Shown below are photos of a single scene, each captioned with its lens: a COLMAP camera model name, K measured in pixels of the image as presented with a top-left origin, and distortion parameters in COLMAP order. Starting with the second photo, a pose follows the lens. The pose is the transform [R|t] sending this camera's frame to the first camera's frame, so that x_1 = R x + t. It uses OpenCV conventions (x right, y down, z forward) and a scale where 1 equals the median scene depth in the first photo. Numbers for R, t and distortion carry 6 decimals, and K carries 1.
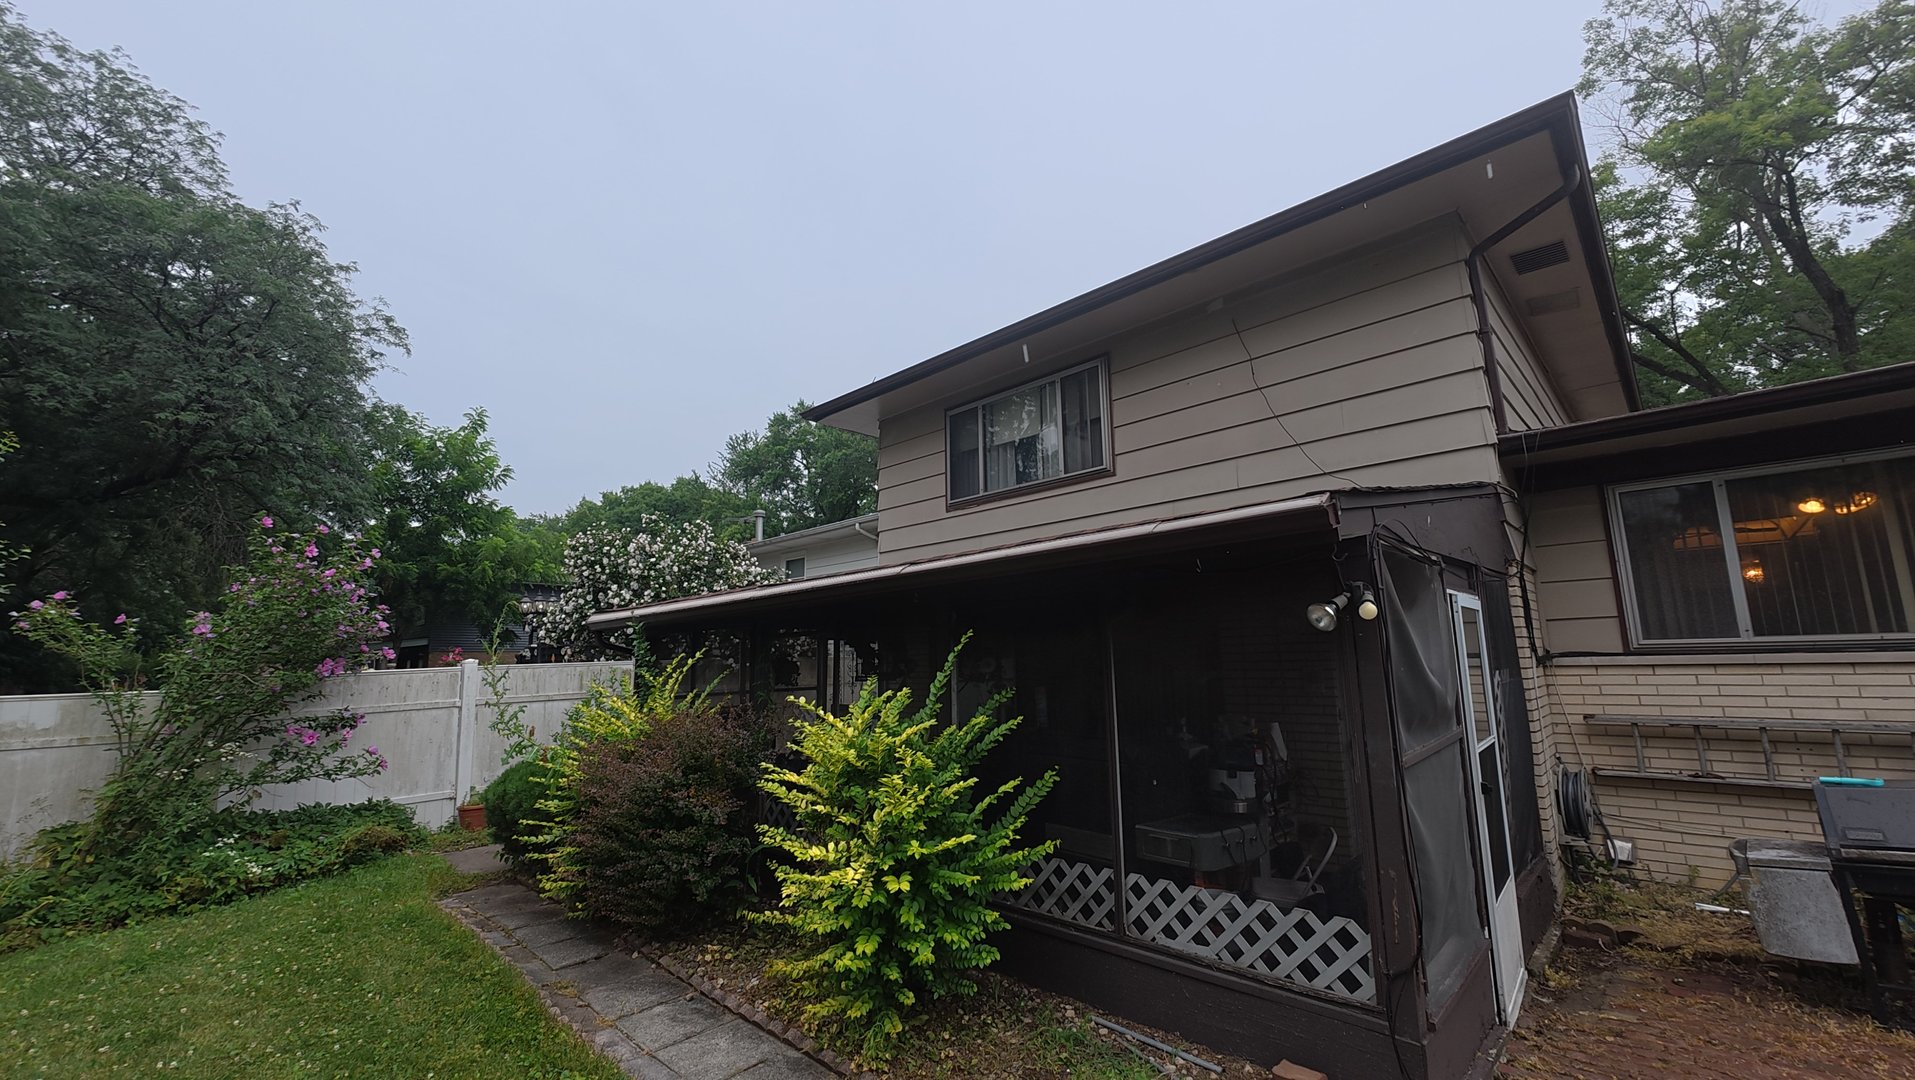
lens RADIAL K [[750.5, 0, 956.1], [0, 750.5, 542.7], [0, 0, 1]] dist [-0.006025, -0.000111]
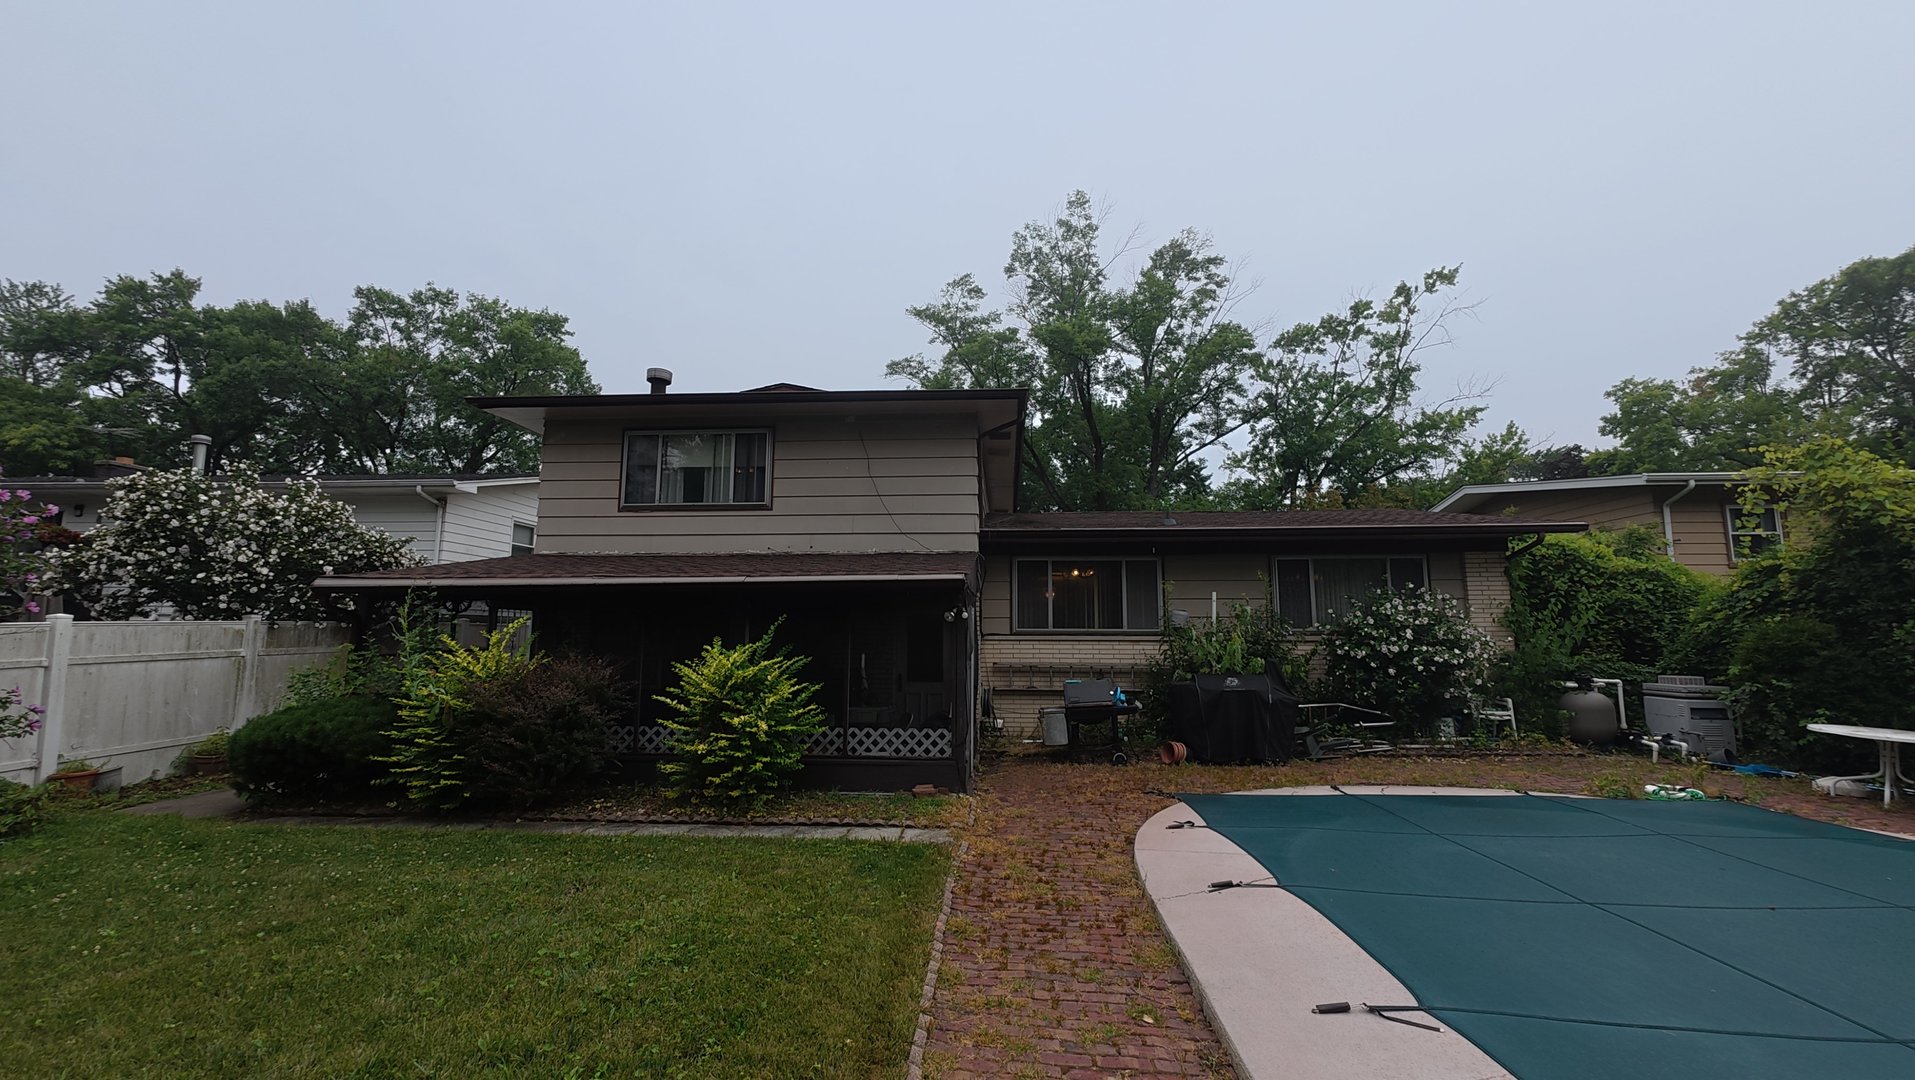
lens RADIAL K [[750.5, 0, 956.5], [0, 750.5, 542.0], [0, 0, 1]] dist [-0.006025, -0.000111]
pose [[0.757797, 0.100955, 0.644632, -0.525316], [-0.120139, 0.992655, -0.014229, -0.054821], [-0.641334, -0.066663, 0.764360, -0.440205]]
